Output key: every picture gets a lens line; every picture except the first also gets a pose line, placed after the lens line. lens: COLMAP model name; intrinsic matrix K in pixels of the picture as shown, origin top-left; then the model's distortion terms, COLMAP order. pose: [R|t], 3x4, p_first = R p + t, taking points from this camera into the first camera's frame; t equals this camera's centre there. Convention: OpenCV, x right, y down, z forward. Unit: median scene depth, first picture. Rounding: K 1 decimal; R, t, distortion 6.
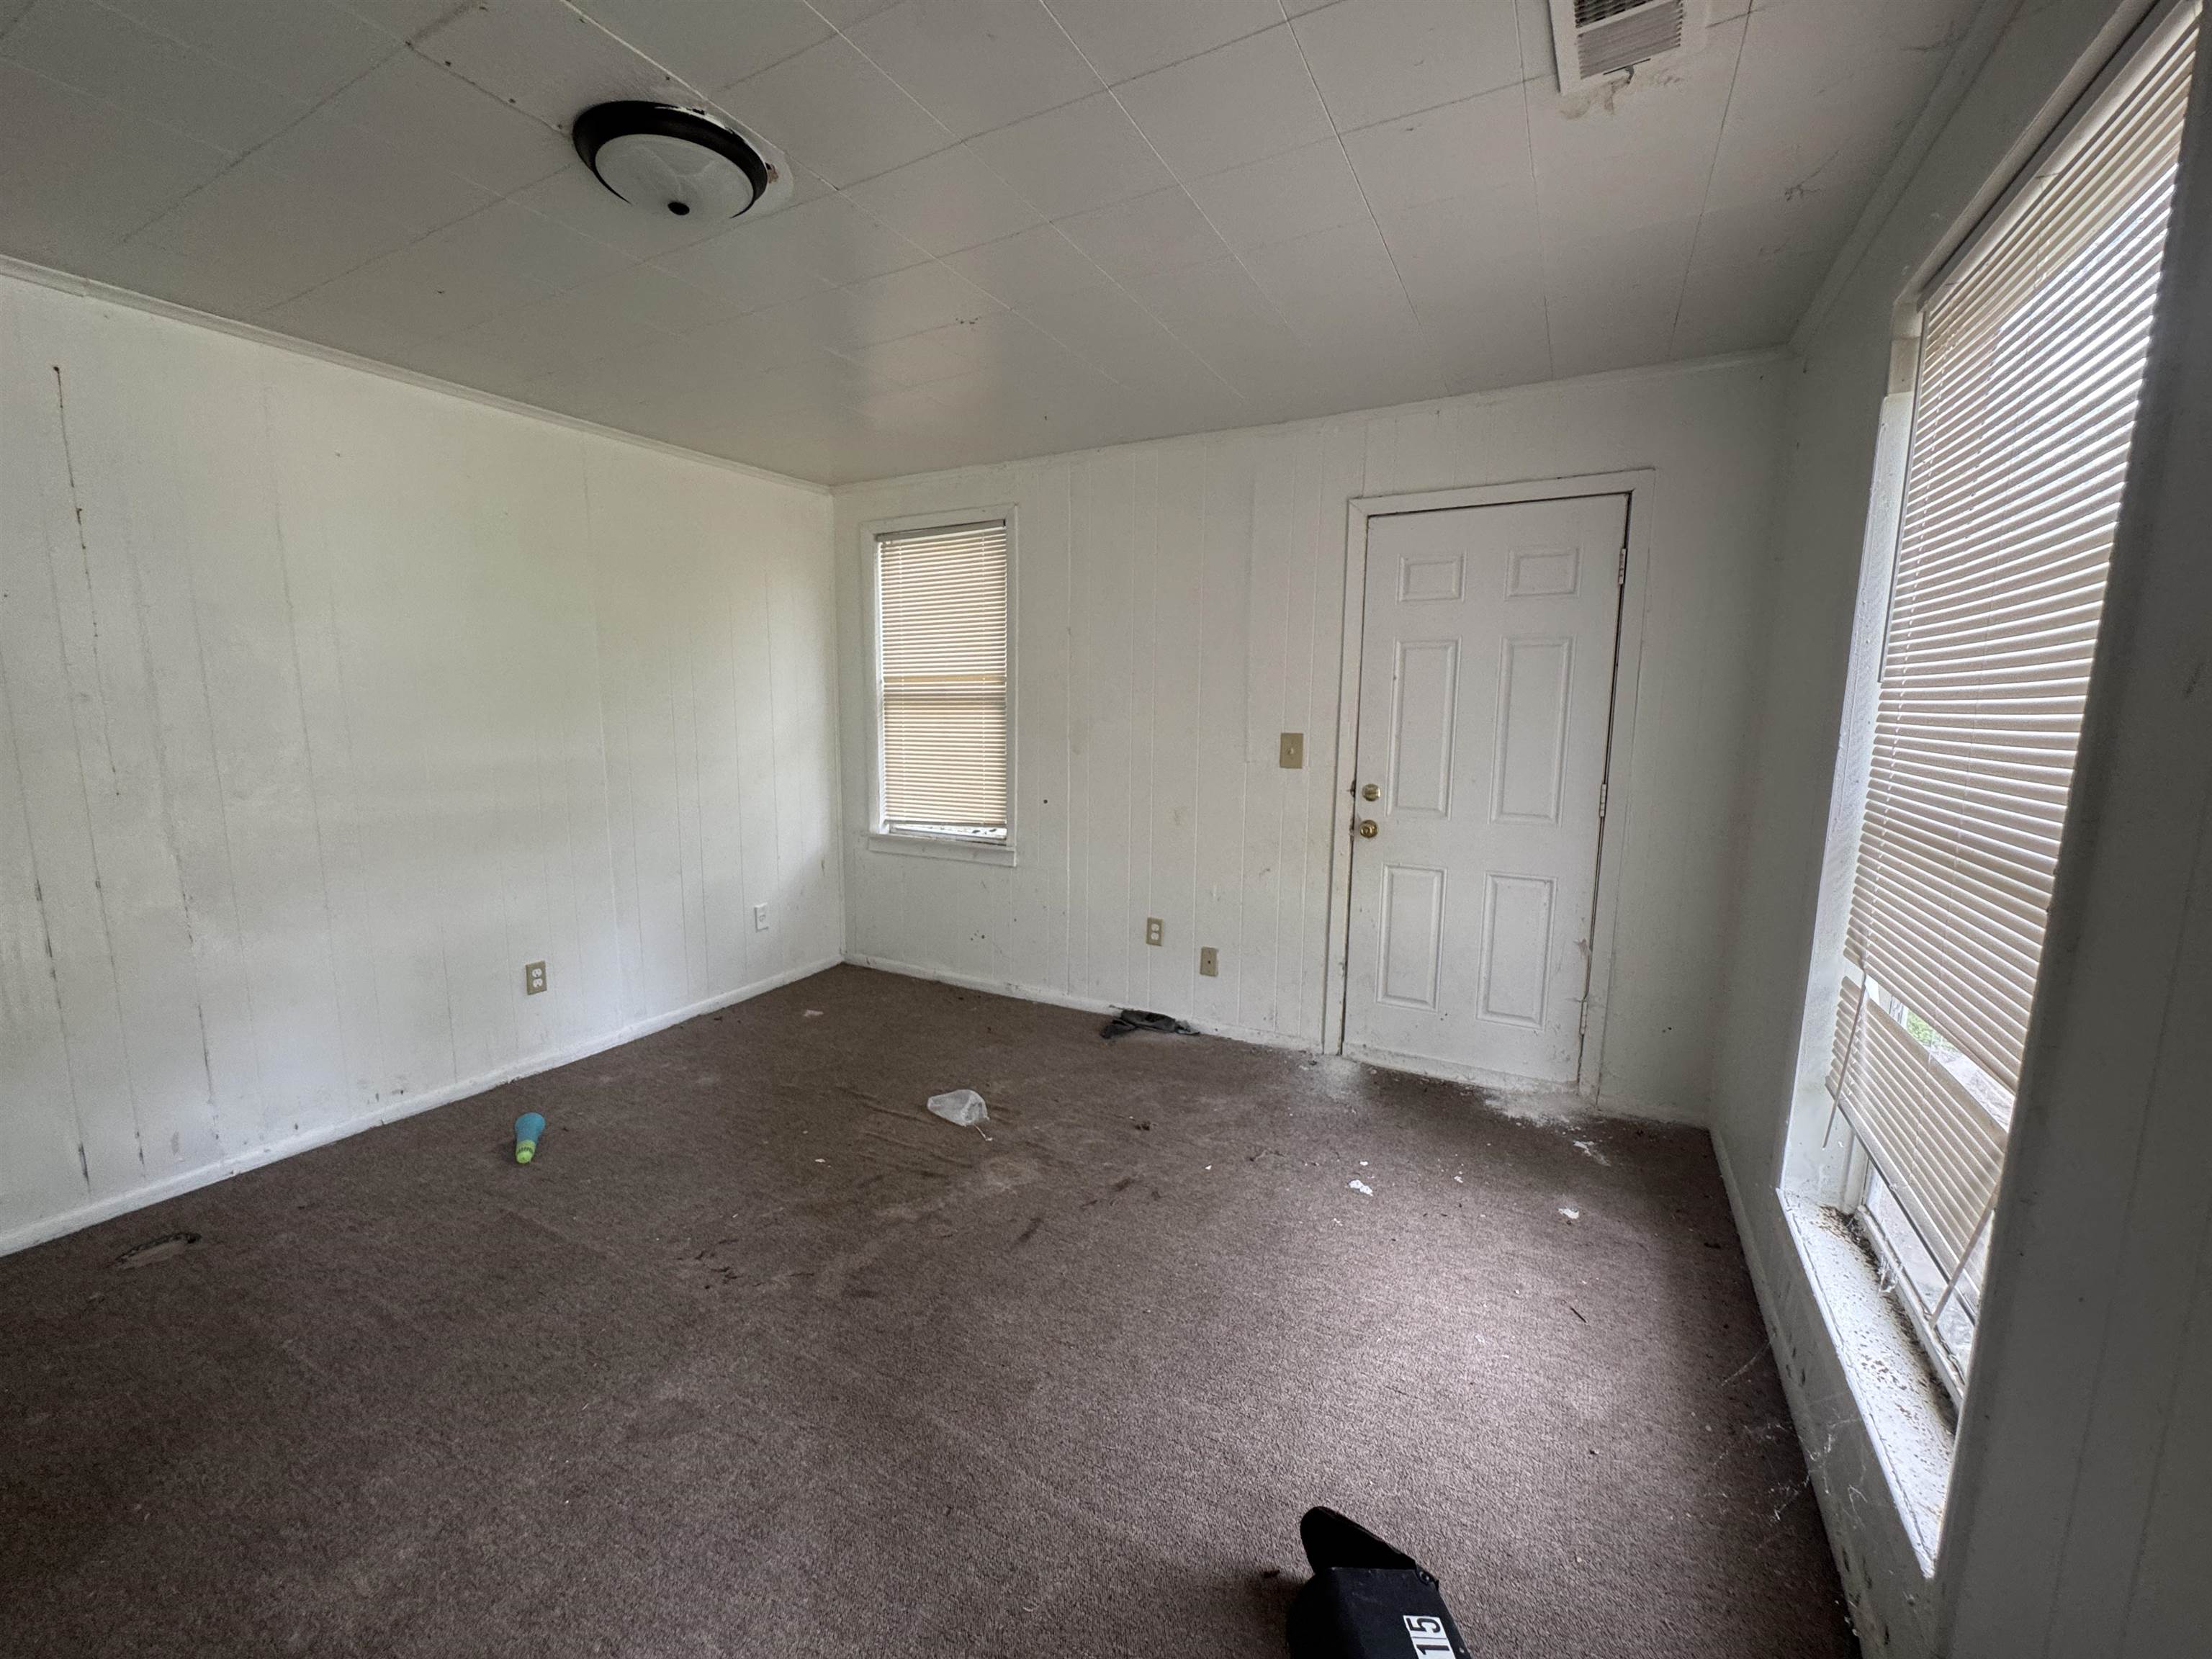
lens RADIAL K [[885.1, 0, 1109.4], [0, 885.1, 824.0], [0, 0, 1]] dist [-0.002425, -0.000124]
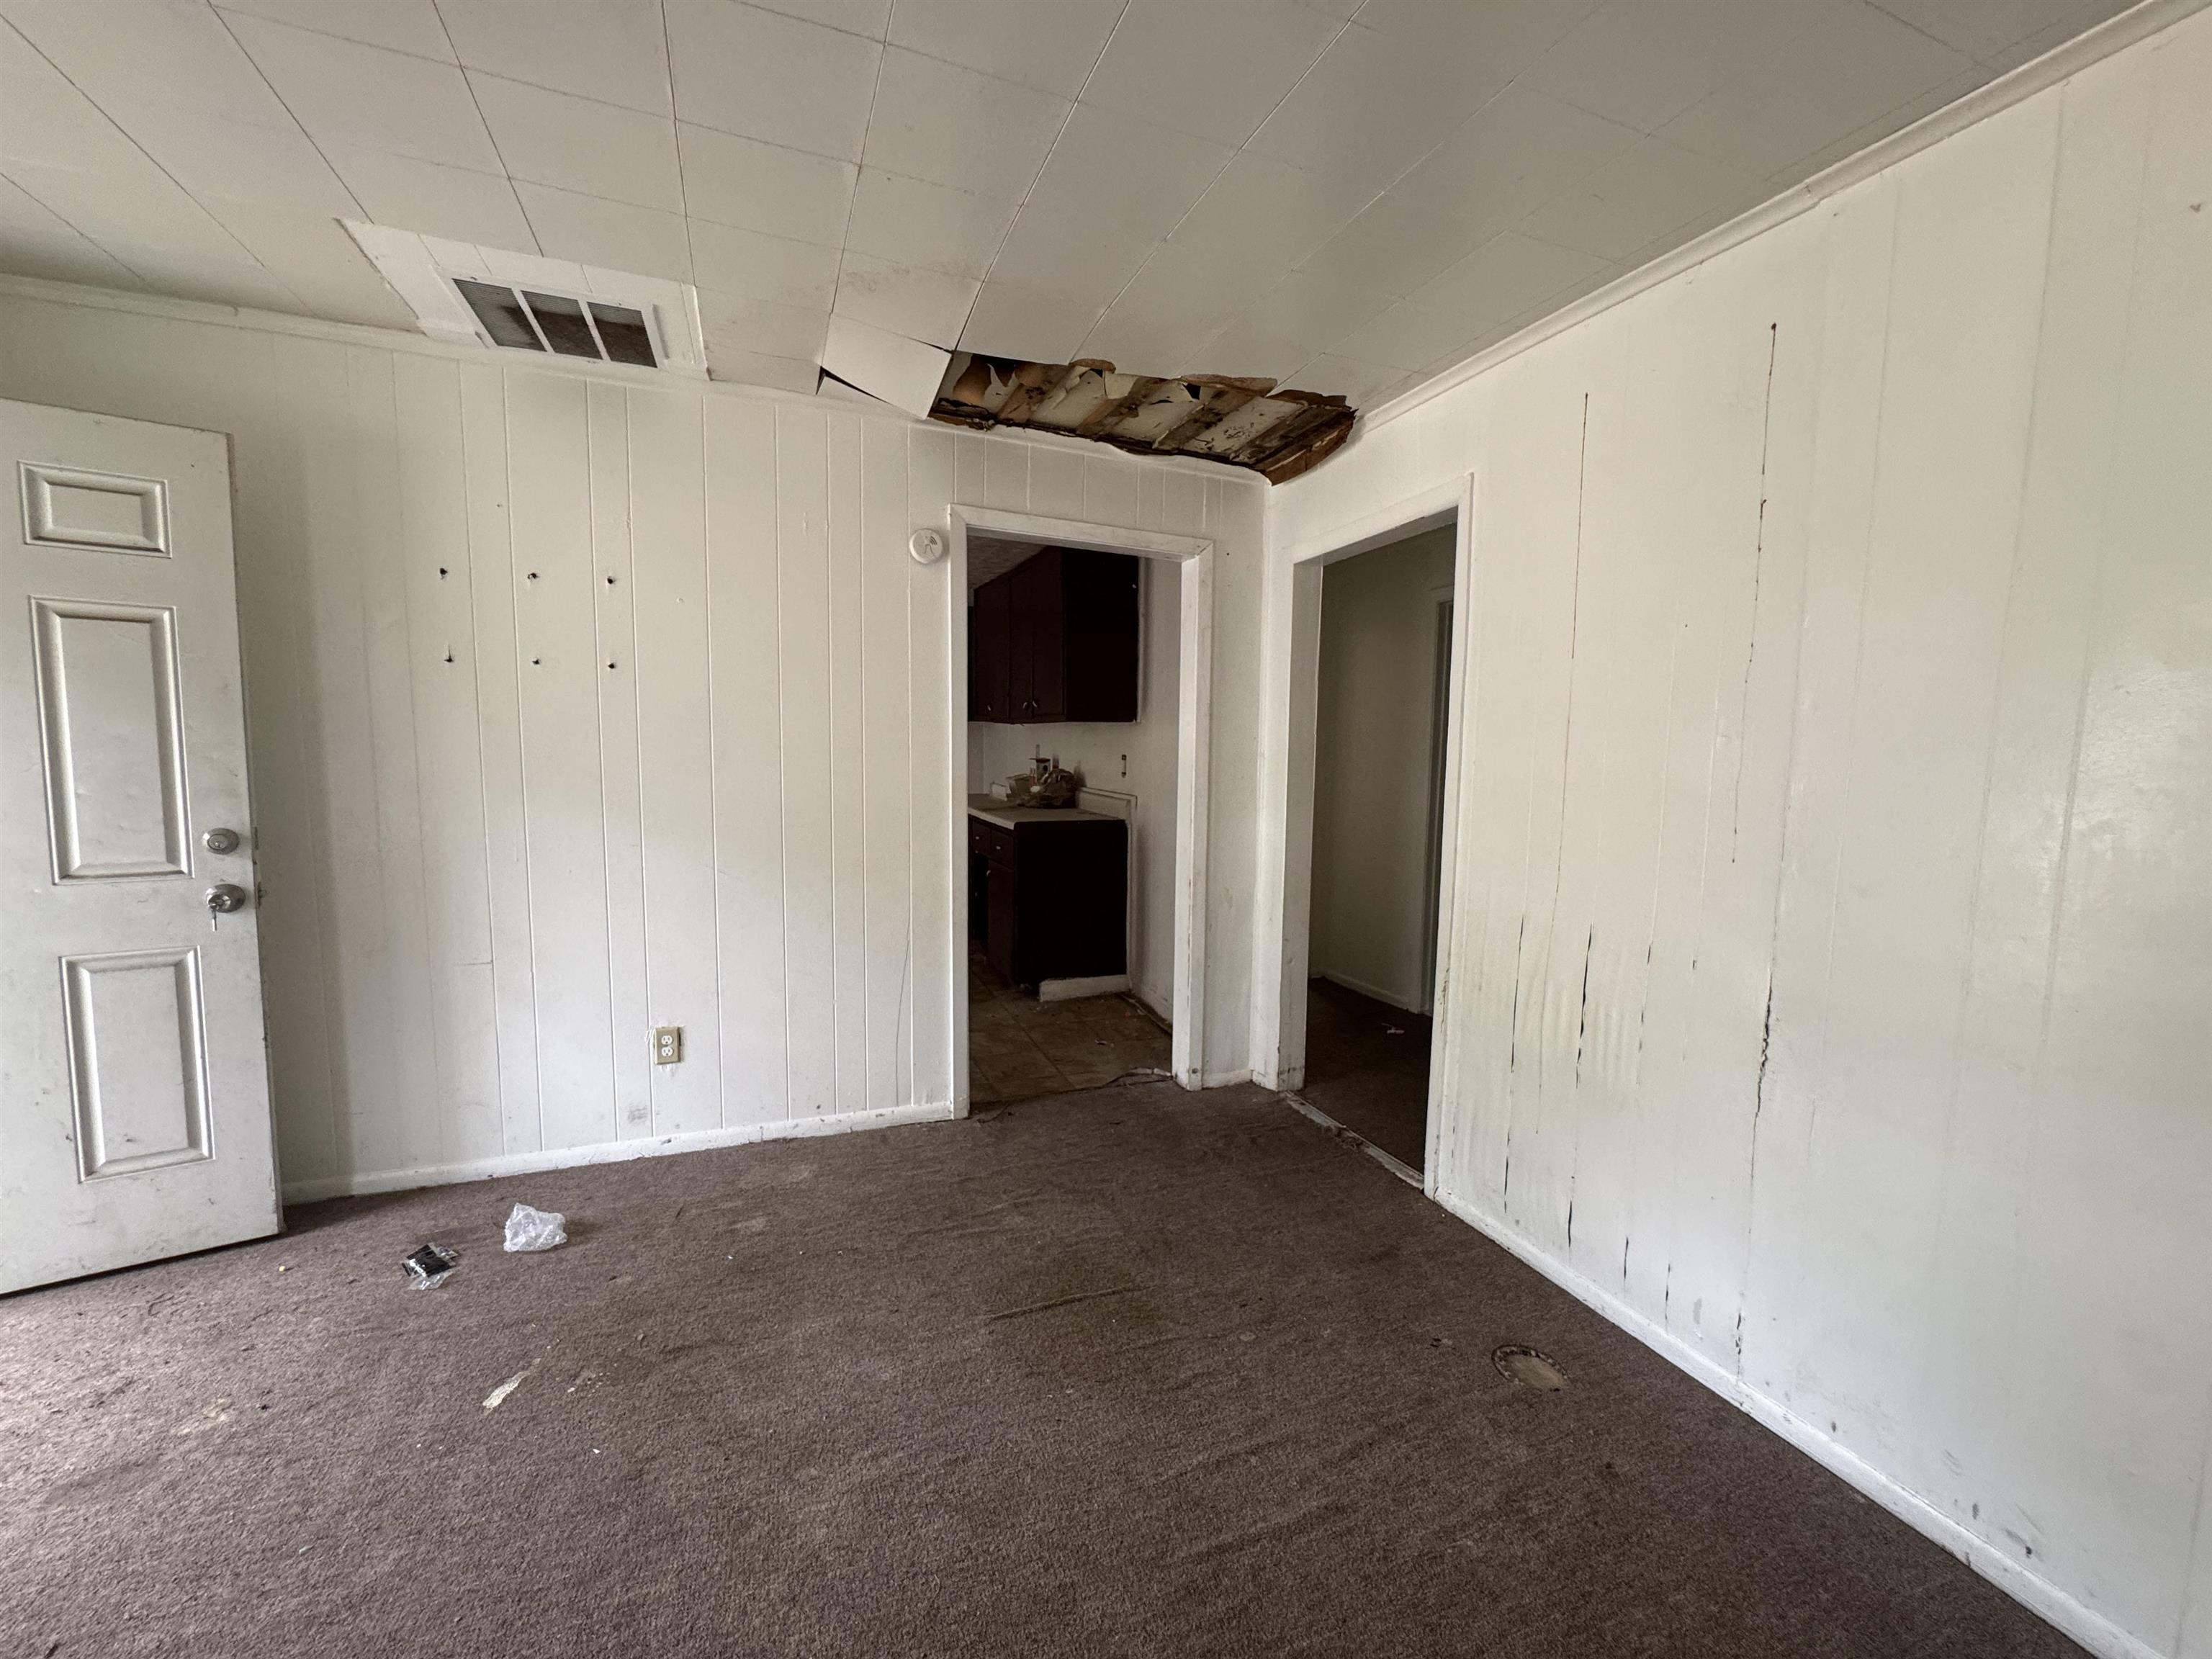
lens RADIAL K [[889.3, 0, 1103.2], [0, 889.3, 816.9], [0, 0, 1]] dist [-0.000345, 0.000070]
pose [[-0.649166, 0.050535, -0.758966, -0.138916], [-0.120283, 0.978416, 0.168029, -0.115284], [0.751076, 0.200370, -0.629076, 0.912333]]
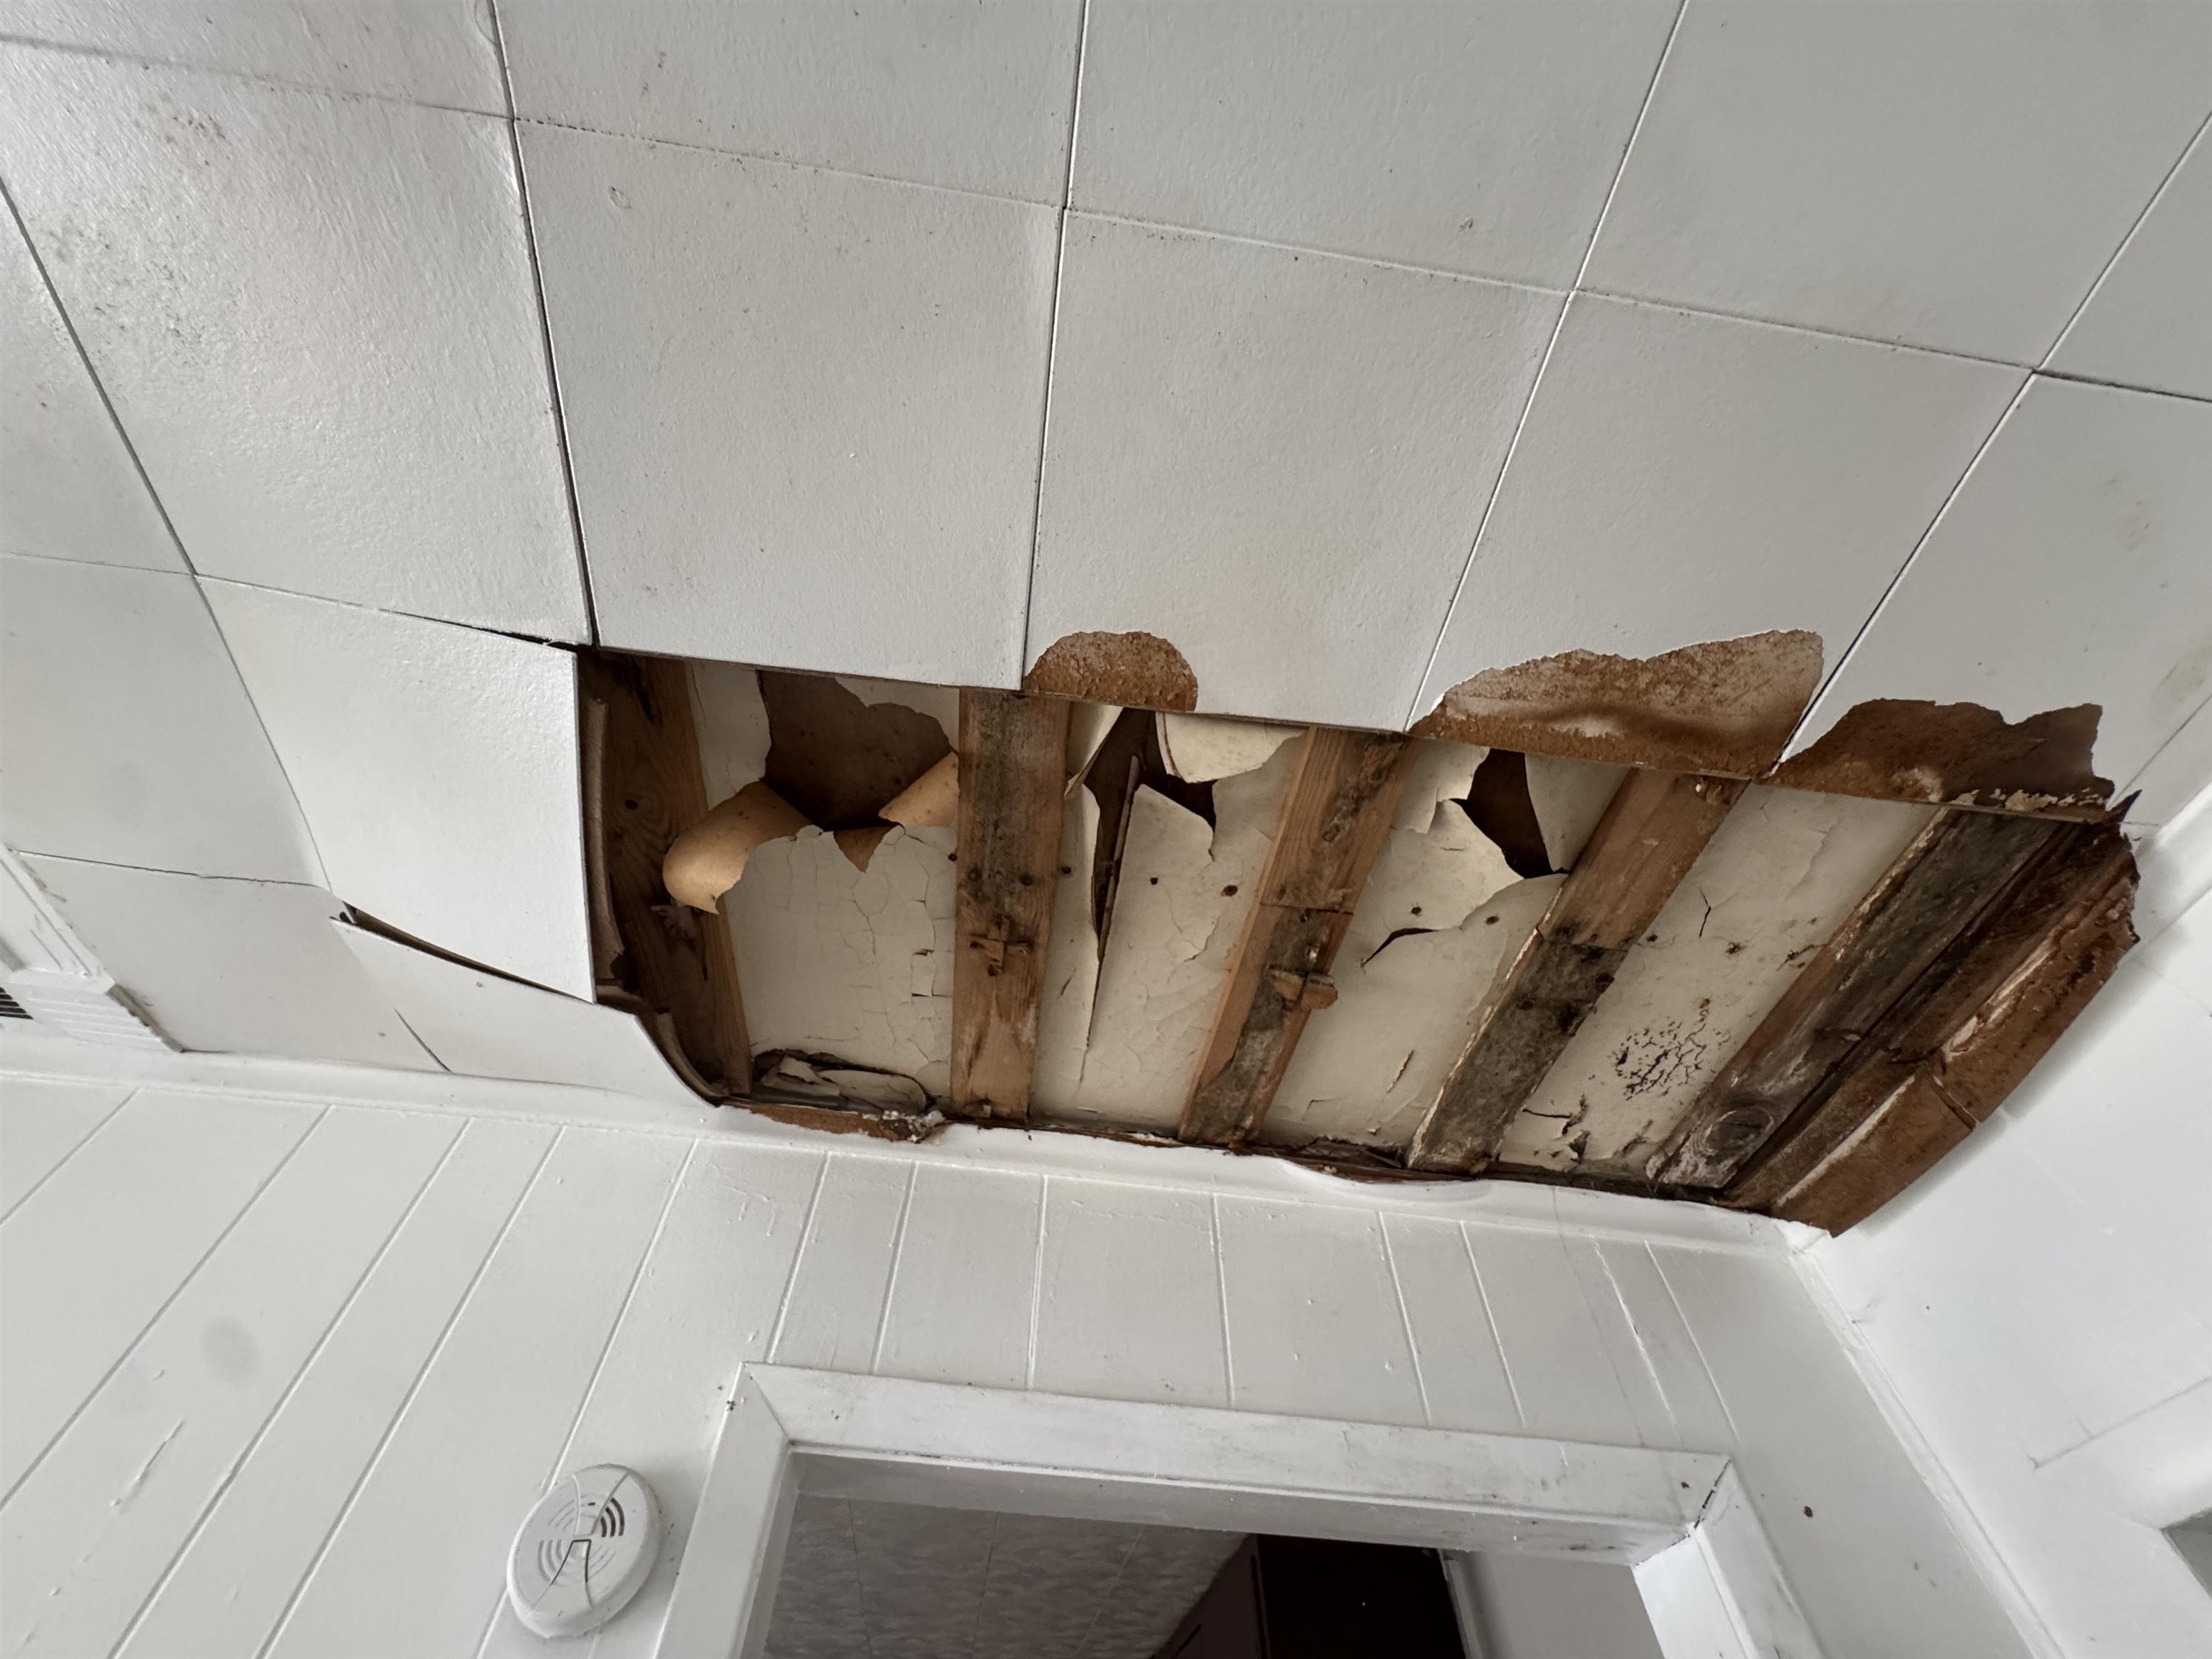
lens RADIAL K [[887.0, 0, 1106.0], [0, 887.0, 829.5], [0, 0, 1]] dist [-0.006169, -0.000290]
pose [[-0.809566, -0.474465, -0.345668, -0.778111], [-0.091128, 0.683280, -0.724447, -0.200914], [0.579913, -0.554988, -0.596397, 0.365699]]
